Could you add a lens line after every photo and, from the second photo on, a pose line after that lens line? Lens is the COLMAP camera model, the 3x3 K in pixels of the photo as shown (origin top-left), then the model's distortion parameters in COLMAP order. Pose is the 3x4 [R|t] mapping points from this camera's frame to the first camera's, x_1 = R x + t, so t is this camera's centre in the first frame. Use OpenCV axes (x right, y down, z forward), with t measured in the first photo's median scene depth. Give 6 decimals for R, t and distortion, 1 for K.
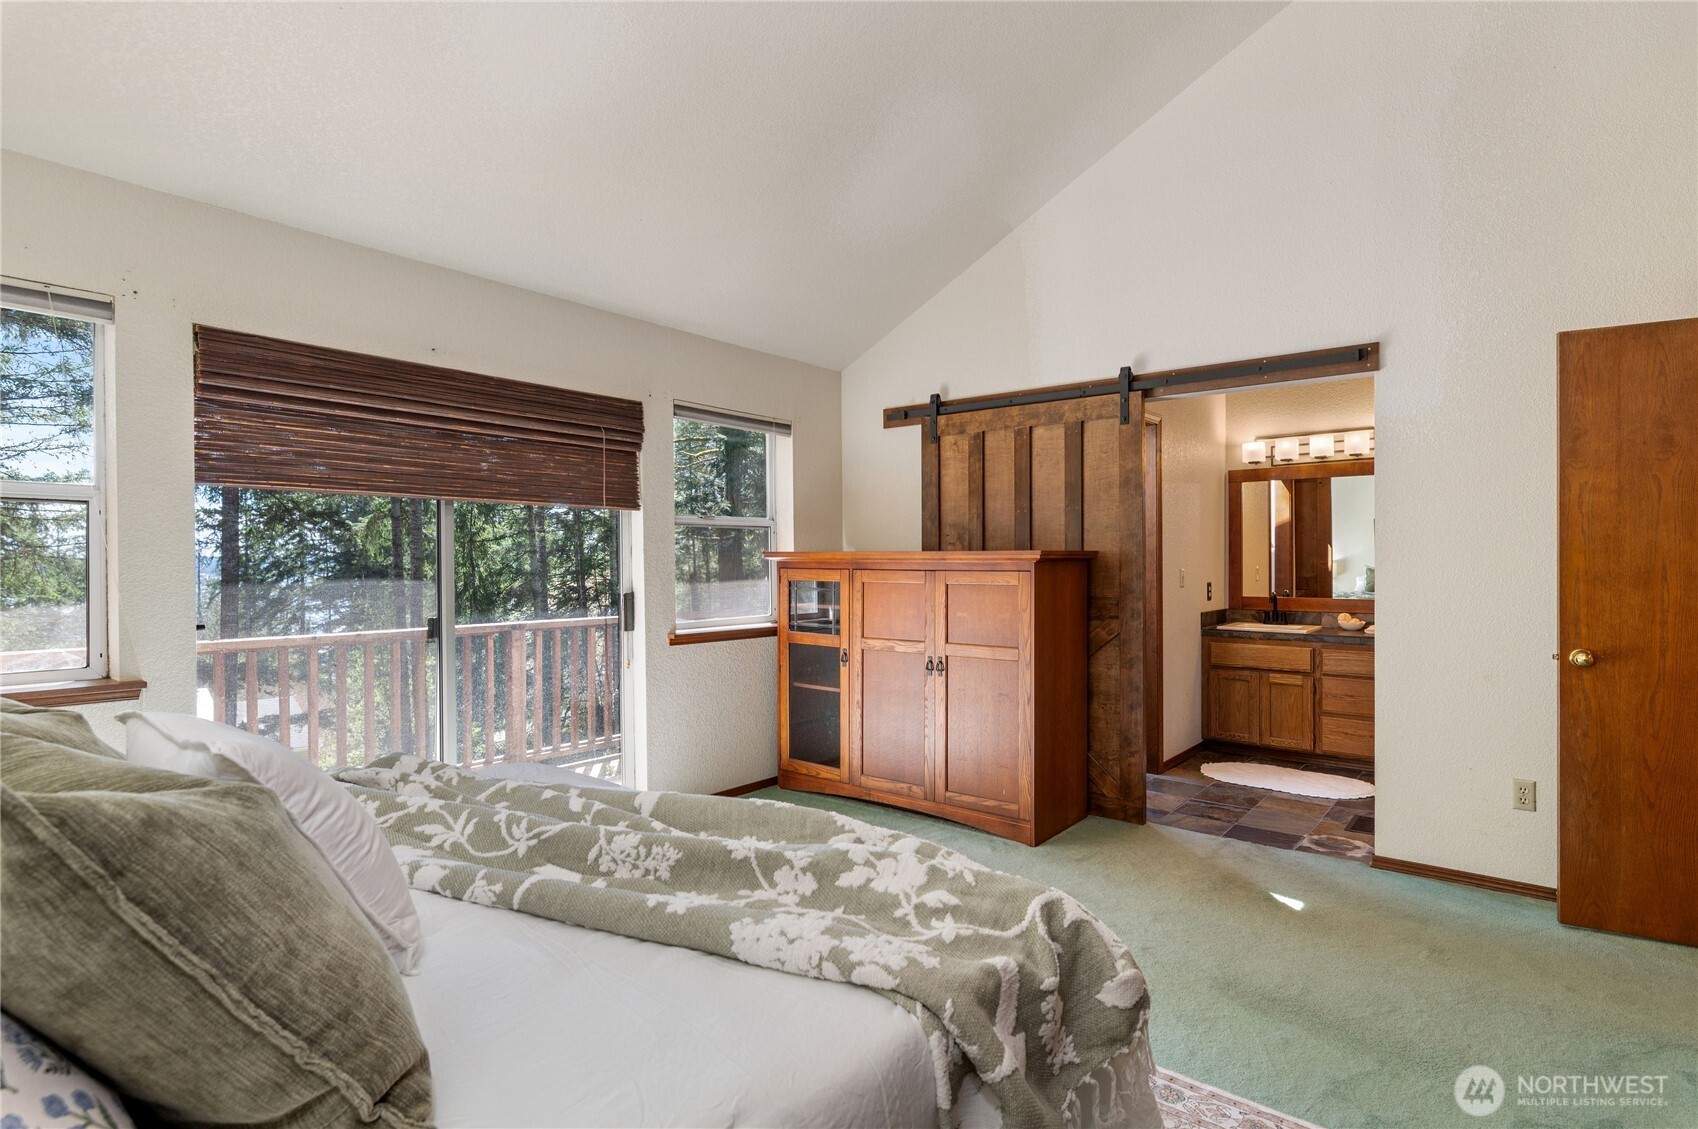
lens RADIAL K [[890.6, 0, 837.1], [0, 890.6, 563.2], [0, 0, 1]] dist [-0.002423, 0.002859]
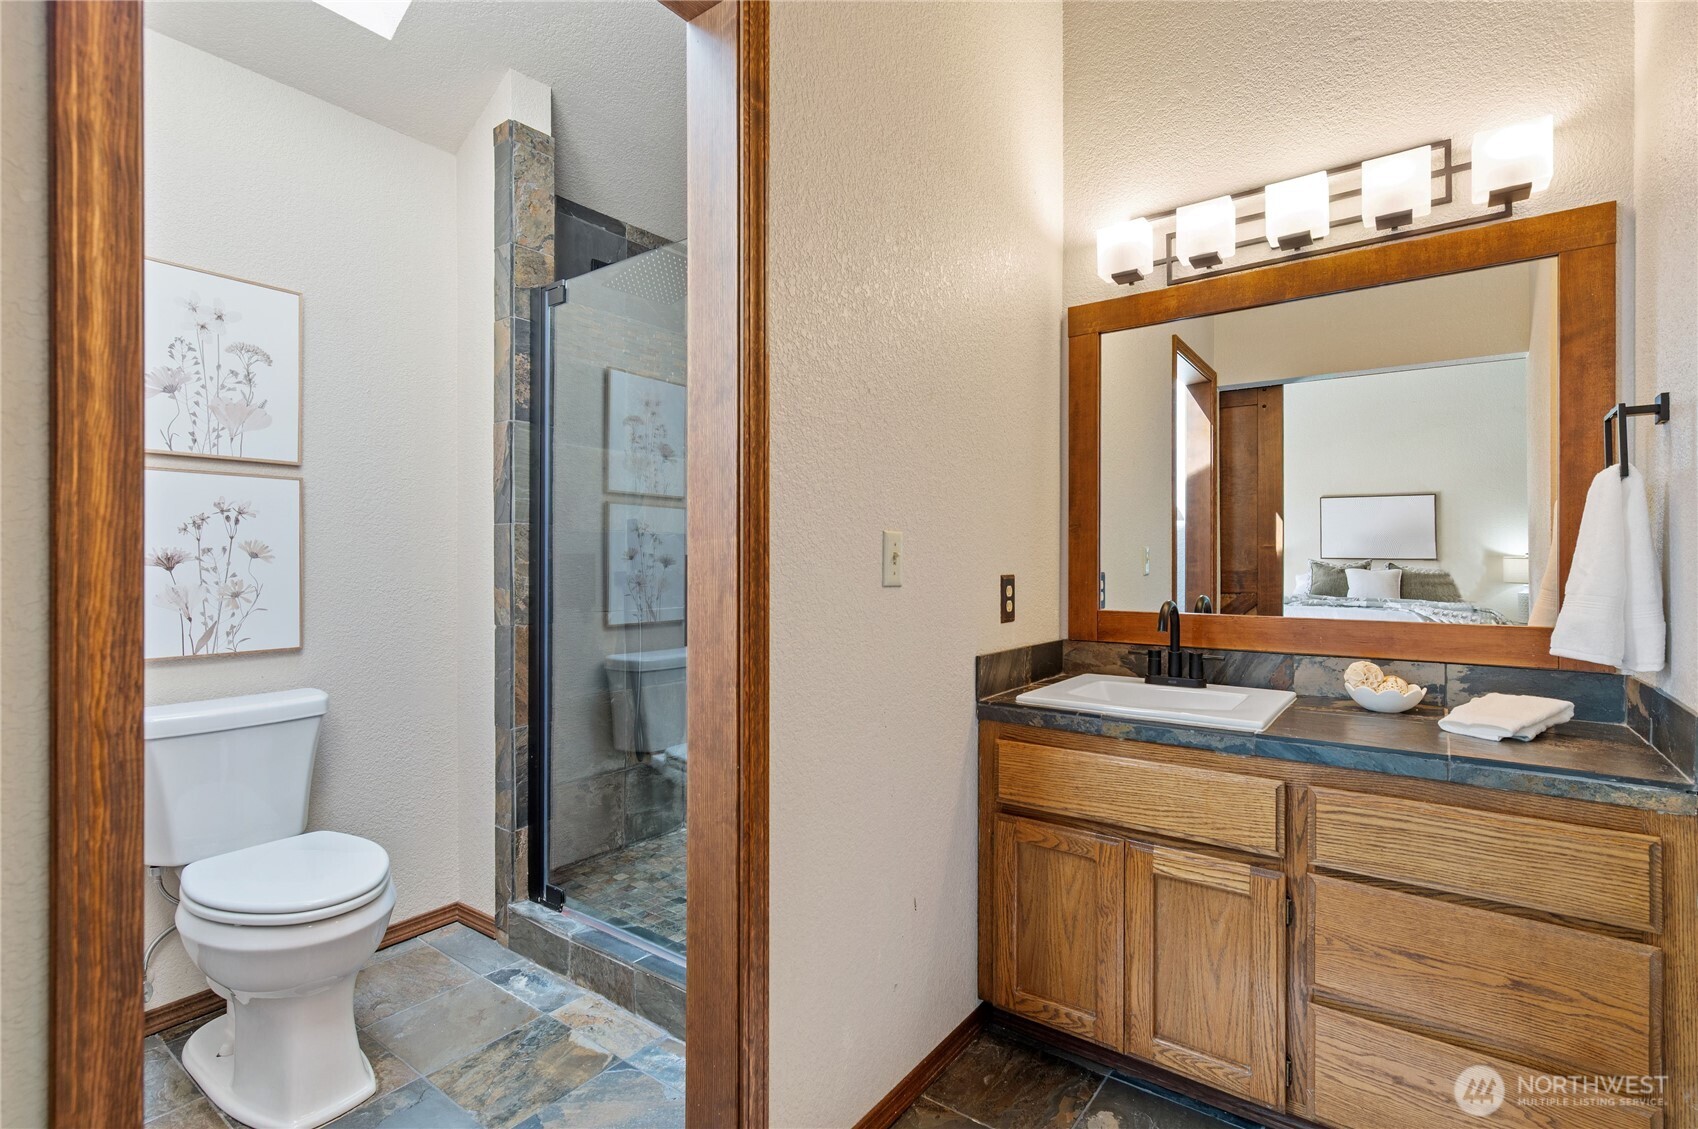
lens RADIAL K [[790.7, 0, 861.4], [0, 790.7, 562.8], [0, 0, 1]] dist [0.004752, 0.000912]
pose [[0.998512, 0.004054, 0.054386, 0.350152], [-0.003876, 0.999987, -0.003377, 0.018300], [-0.054399, 0.003161, 0.998514, 0.689599]]
